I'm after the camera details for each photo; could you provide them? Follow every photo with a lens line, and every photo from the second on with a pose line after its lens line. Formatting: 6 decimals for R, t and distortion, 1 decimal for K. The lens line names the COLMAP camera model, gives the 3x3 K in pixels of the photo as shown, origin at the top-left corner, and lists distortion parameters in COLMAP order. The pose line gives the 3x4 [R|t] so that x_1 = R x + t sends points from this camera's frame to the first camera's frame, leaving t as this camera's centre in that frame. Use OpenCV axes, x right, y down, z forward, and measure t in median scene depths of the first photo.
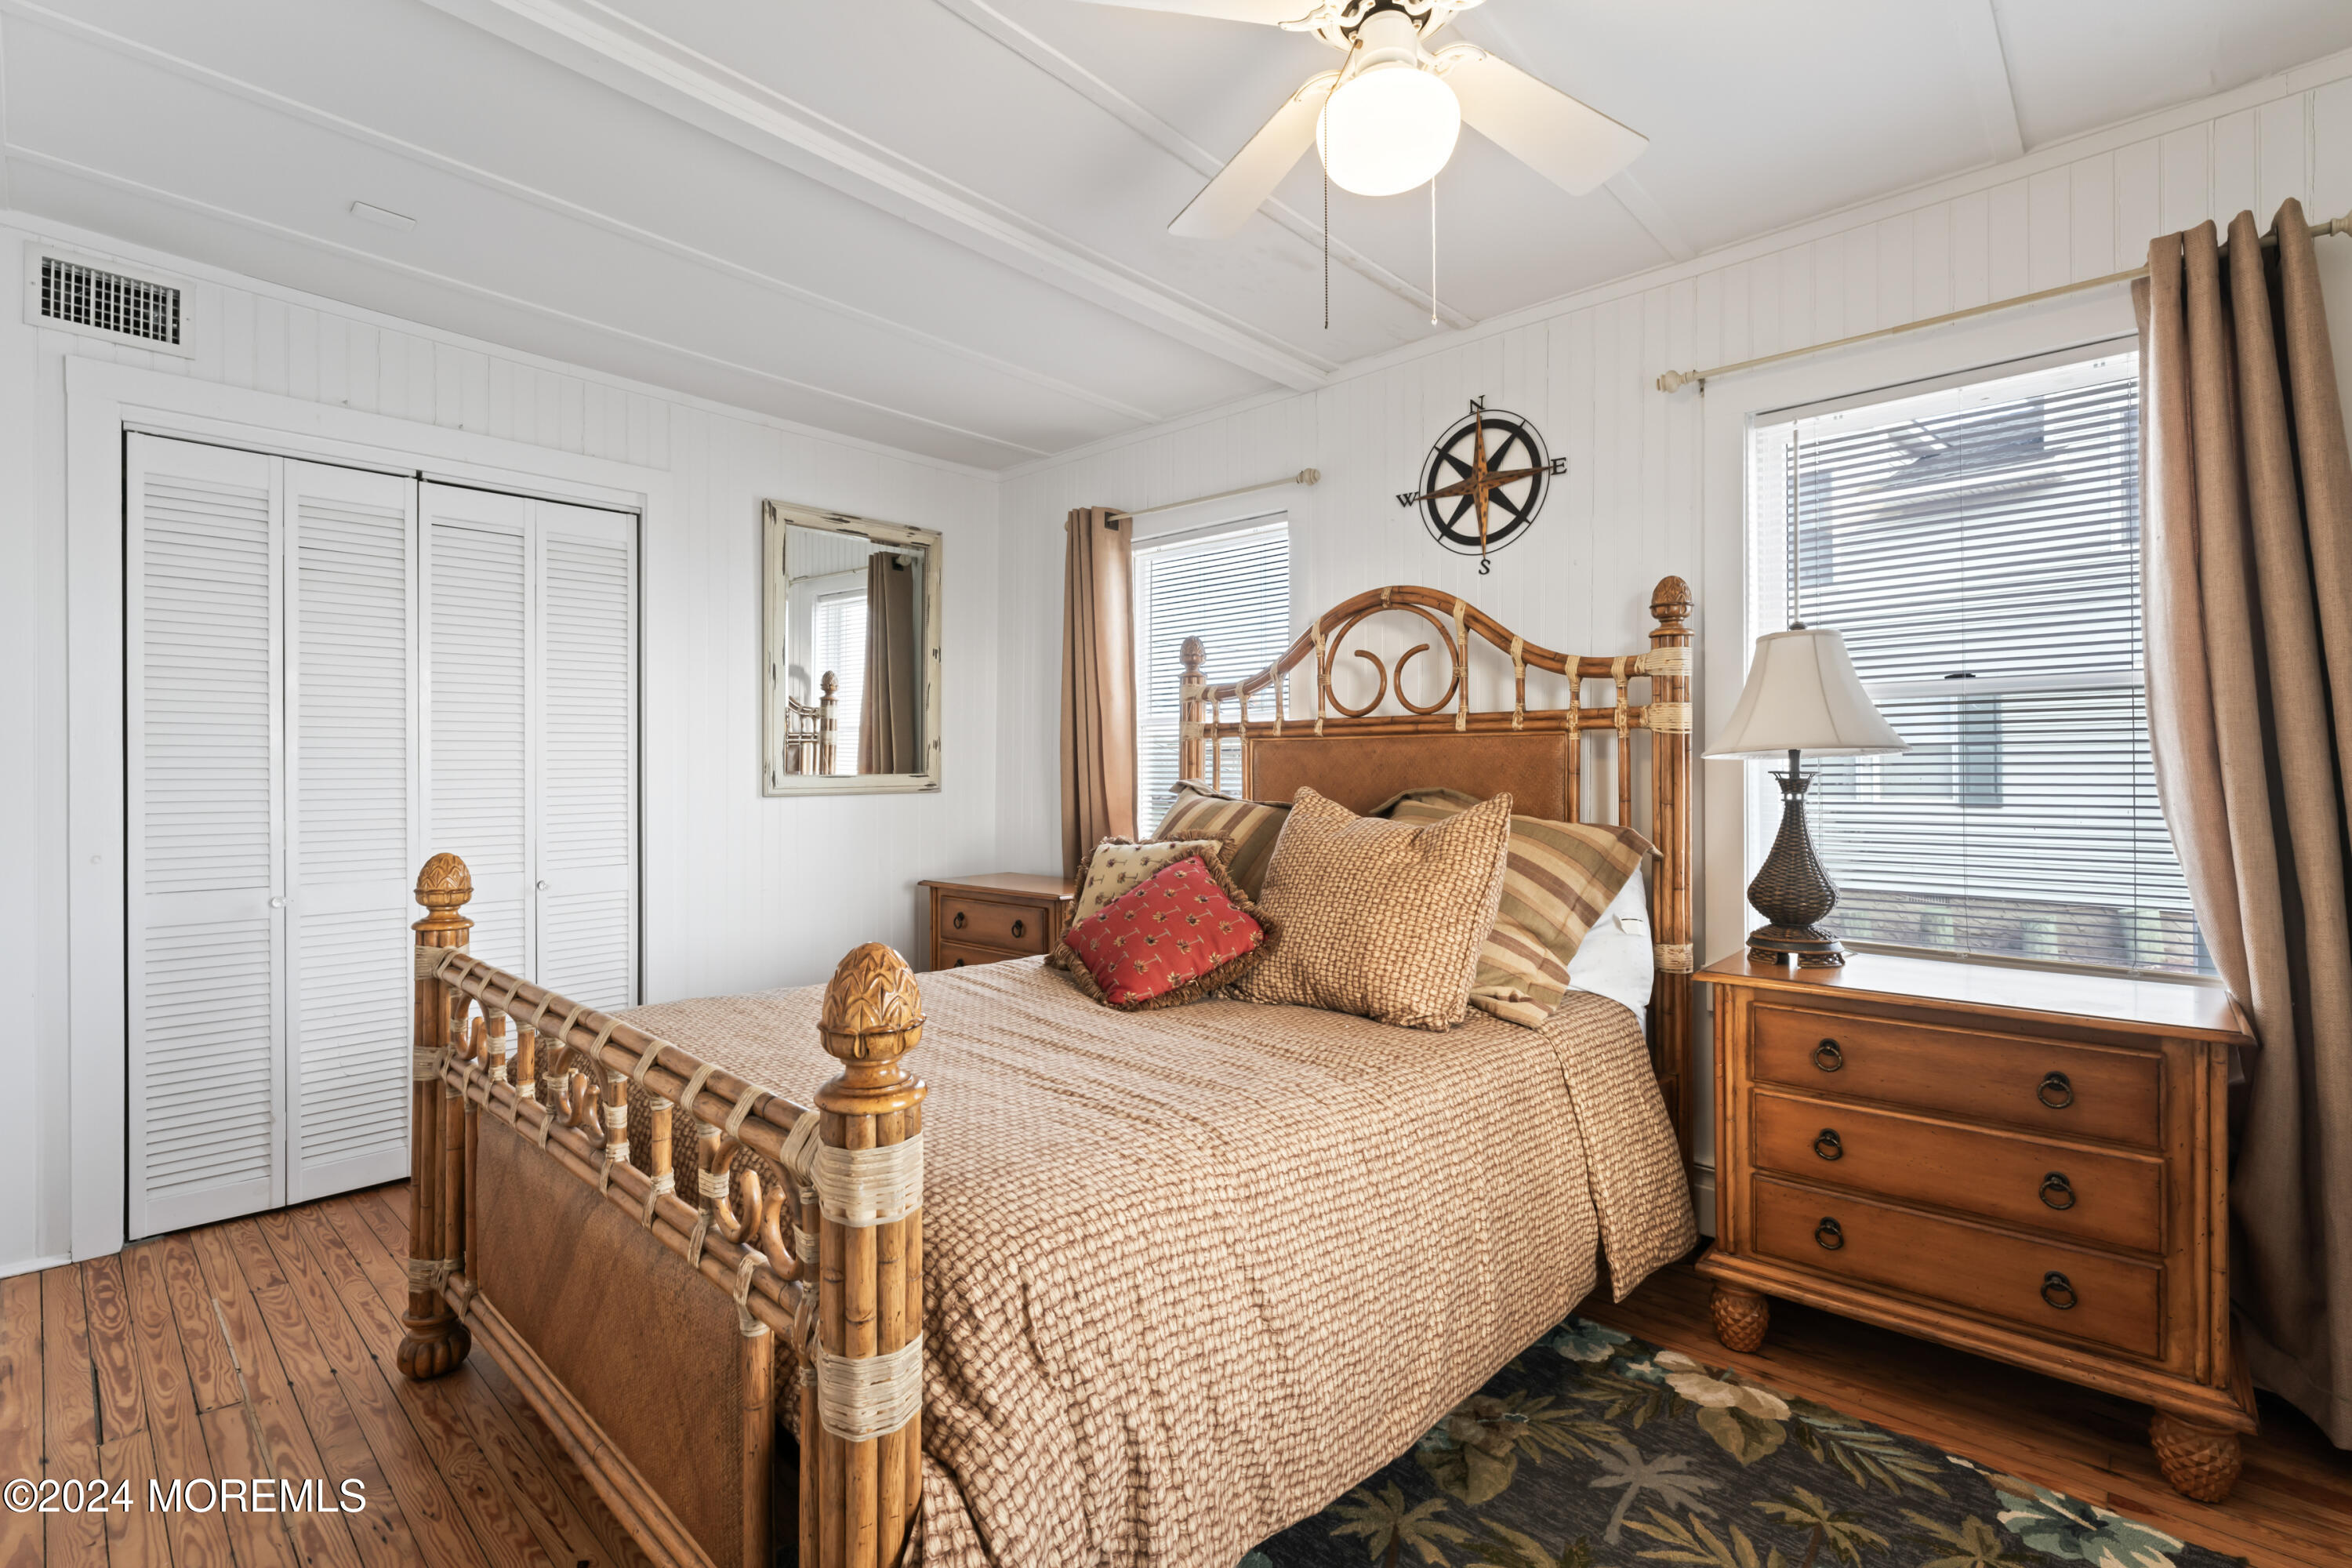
lens RADIAL K [[1074.3, 0, 1175.5], [0, 1074.3, 775.3], [0, 0, 1]] dist [-0.004920, -0.000293]
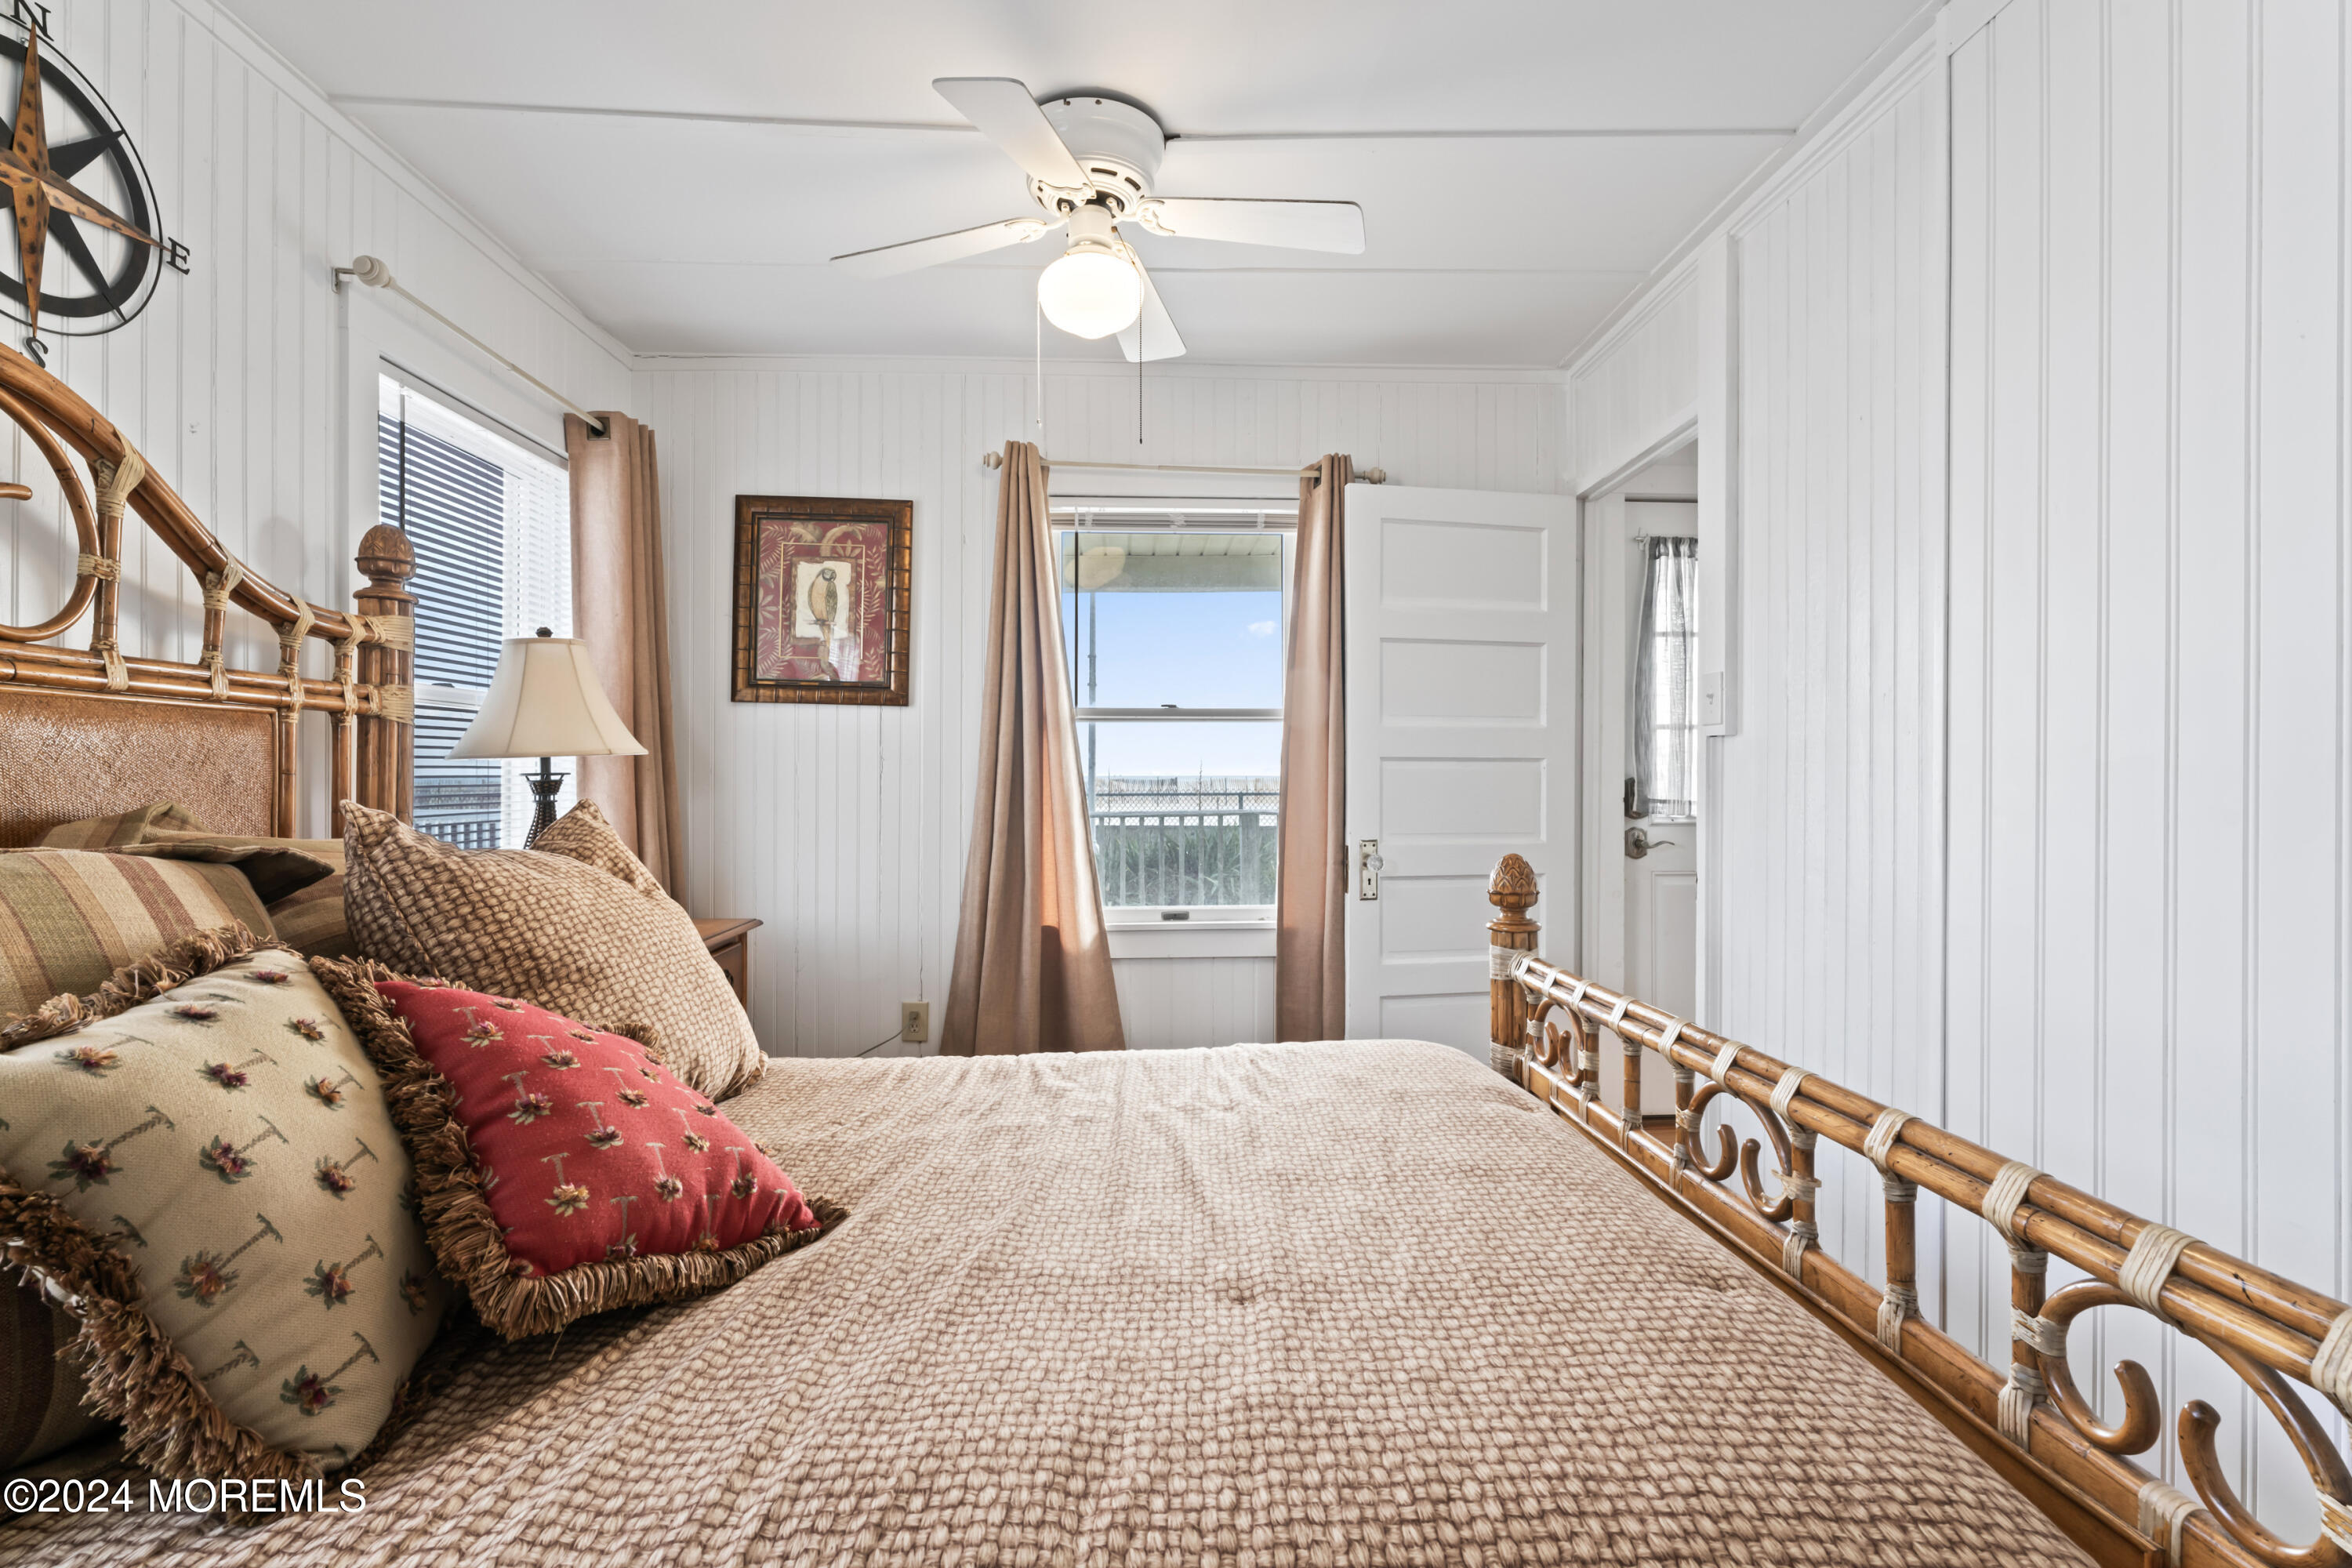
lens RADIAL K [[1074.3, 0, 1183.1], [0, 1074.3, 775.2], [0, 0, 1]] dist [-0.004920, -0.000293]
pose [[-0.715535, 0.001026, 0.698576, -0.438445], [0.004475, 0.999985, 0.003115, -0.001559], [-0.698562, 0.005355, -0.715529, 1.009404]]
